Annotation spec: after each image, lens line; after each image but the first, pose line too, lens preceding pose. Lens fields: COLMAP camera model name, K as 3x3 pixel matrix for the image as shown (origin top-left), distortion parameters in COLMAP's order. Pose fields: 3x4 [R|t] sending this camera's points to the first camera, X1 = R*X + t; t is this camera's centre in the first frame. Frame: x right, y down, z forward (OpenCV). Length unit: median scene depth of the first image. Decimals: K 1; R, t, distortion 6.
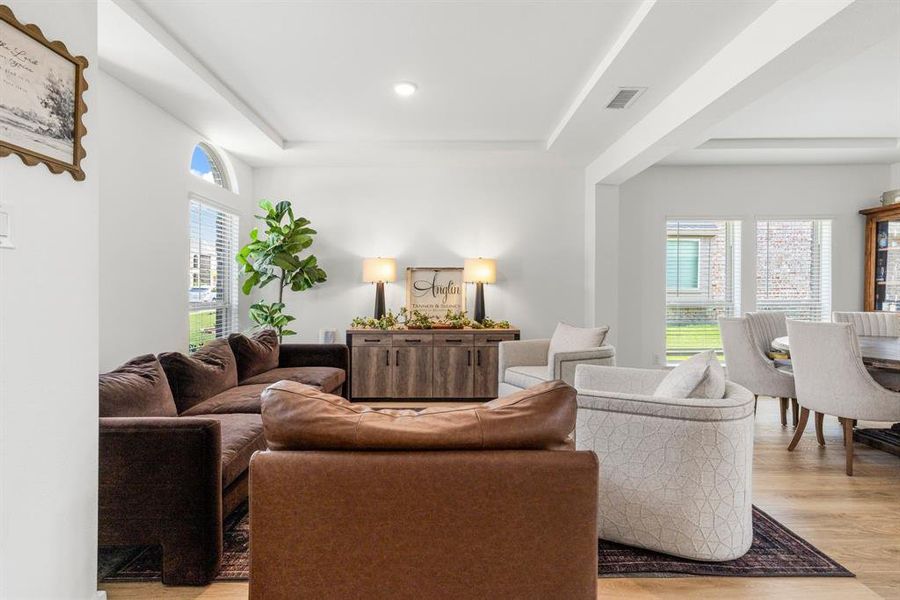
lens RADIAL K [[419.5, 0, 448.7], [0, 419.5, 295.4], [0, 0, 1]] dist [0.008660, -0.000062]
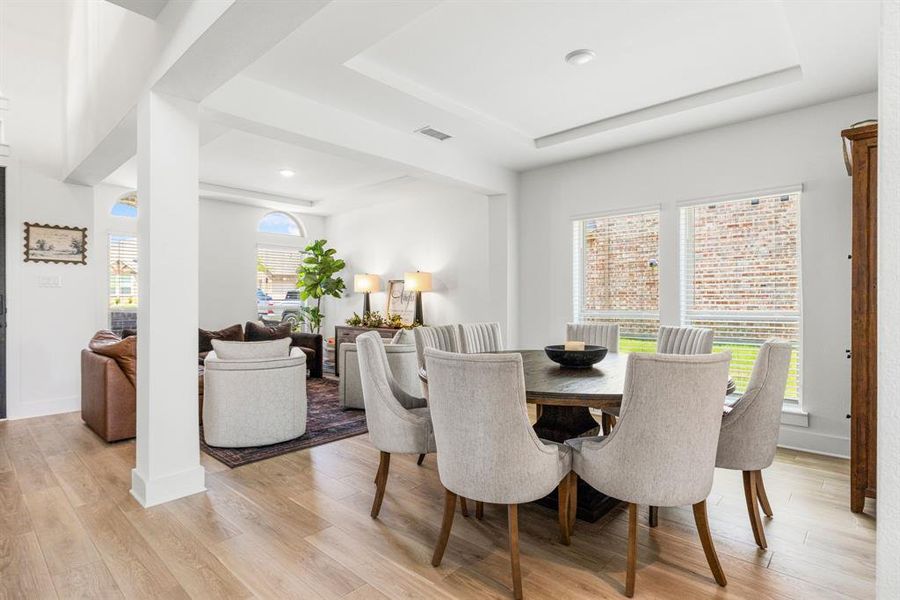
lens RADIAL K [[460.6, 0, 448.5], [0, 460.6, 300.6], [0, 0, 1]] dist [0.000690, 0.000066]
pose [[0.727638, 0.002859, -0.685956, 3.656995], [-0.006034, 0.999979, -0.002233, -0.004860], [0.685935, 0.005764, 0.727640, 0.330869]]
